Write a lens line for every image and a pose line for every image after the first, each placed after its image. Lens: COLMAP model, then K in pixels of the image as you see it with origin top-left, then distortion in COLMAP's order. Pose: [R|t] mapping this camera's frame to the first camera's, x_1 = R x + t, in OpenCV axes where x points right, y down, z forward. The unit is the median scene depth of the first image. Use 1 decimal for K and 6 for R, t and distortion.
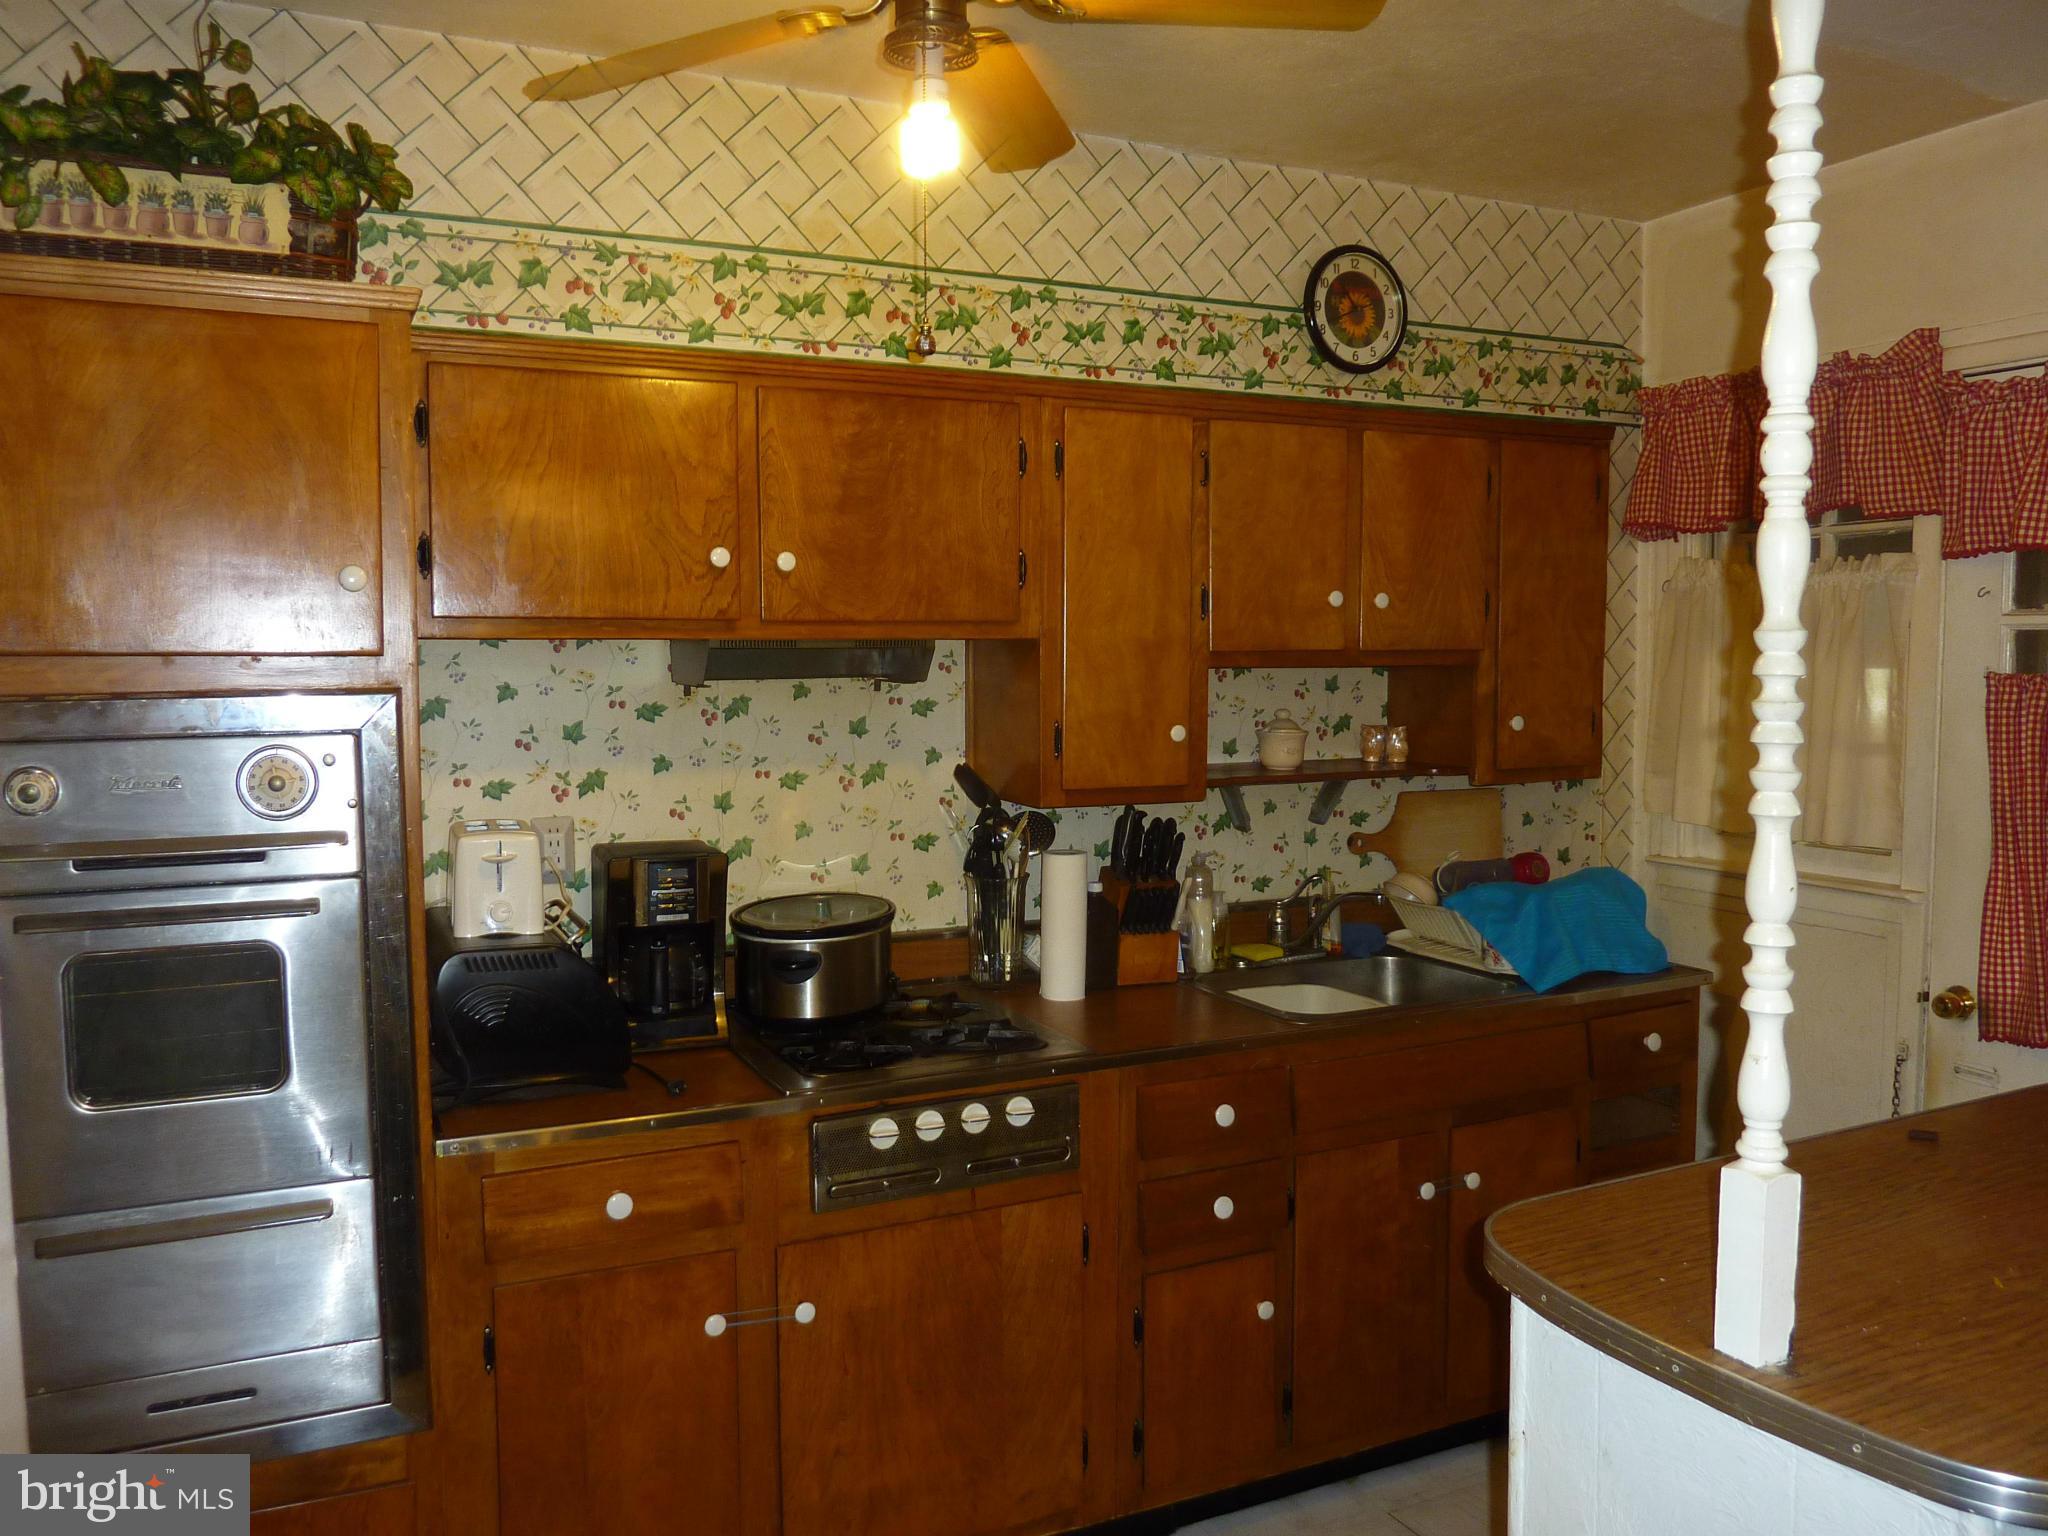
lens RADIAL K [[1544.5, 0, 1029.2], [0, 1544.5, 755.5], [0, 0, 1]] dist [-0.028396, -0.009012]
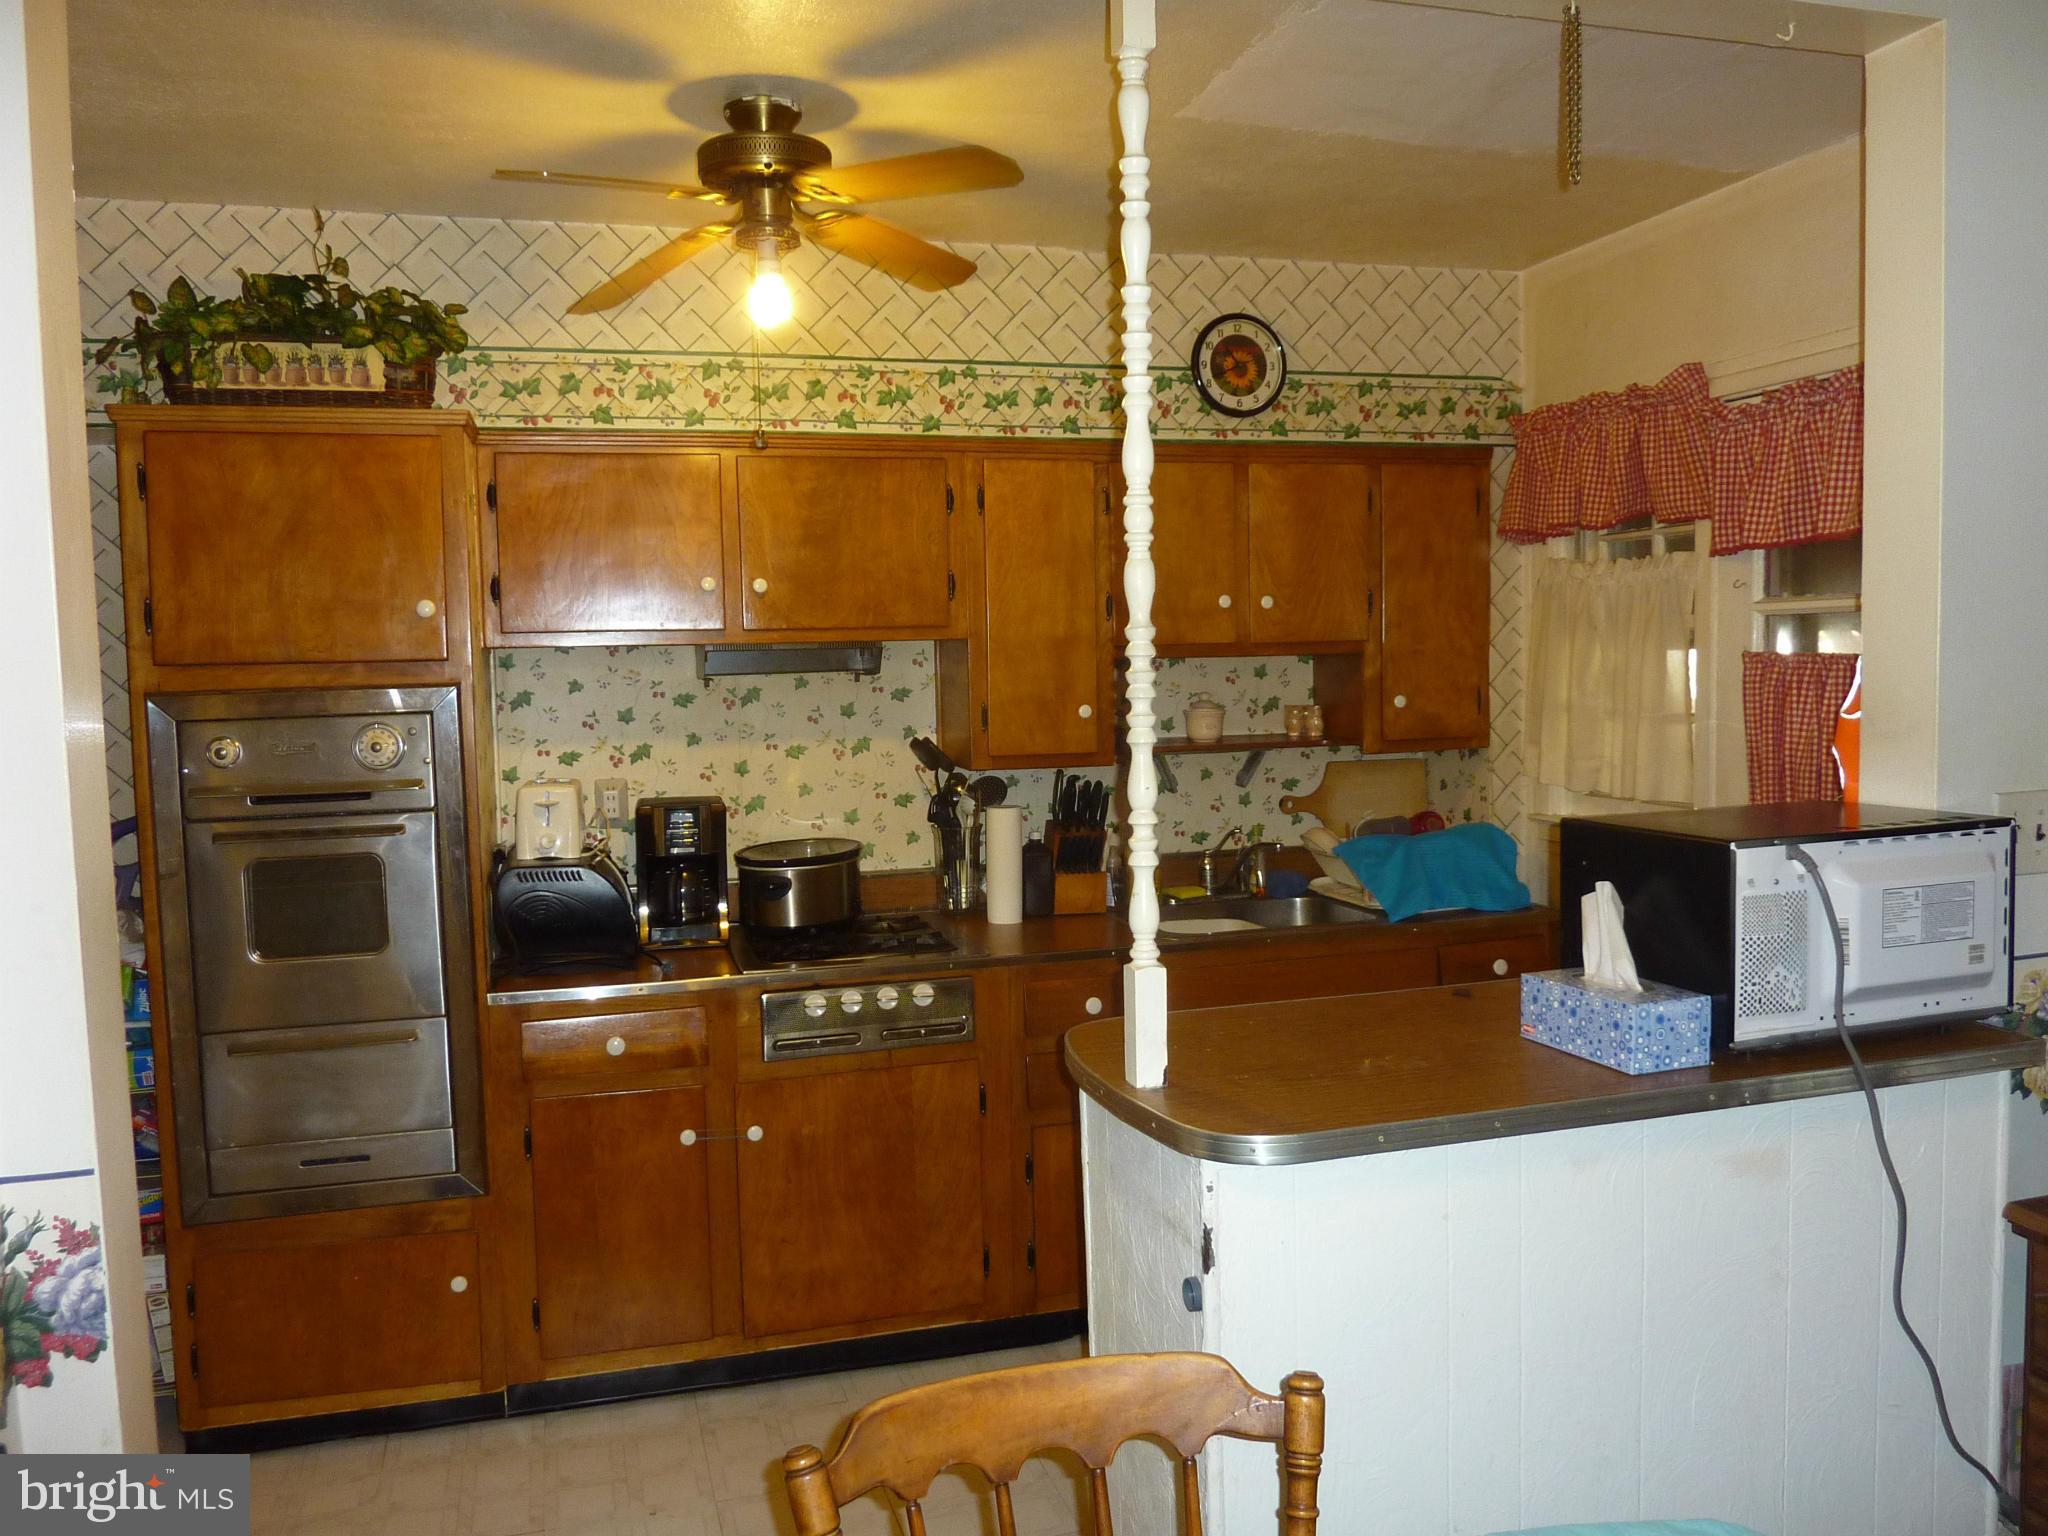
lens RADIAL K [[1544.5, 0, 1029.2], [0, 1544.5, 755.5], [0, 0, 1]] dist [-0.028396, -0.009012]
pose [[0.986232, -0.007123, -0.165212, 0.269431], [0.007304, 0.999973, 0.000487, 0.021383], [0.165204, -0.001687, 0.986258, -0.262252]]
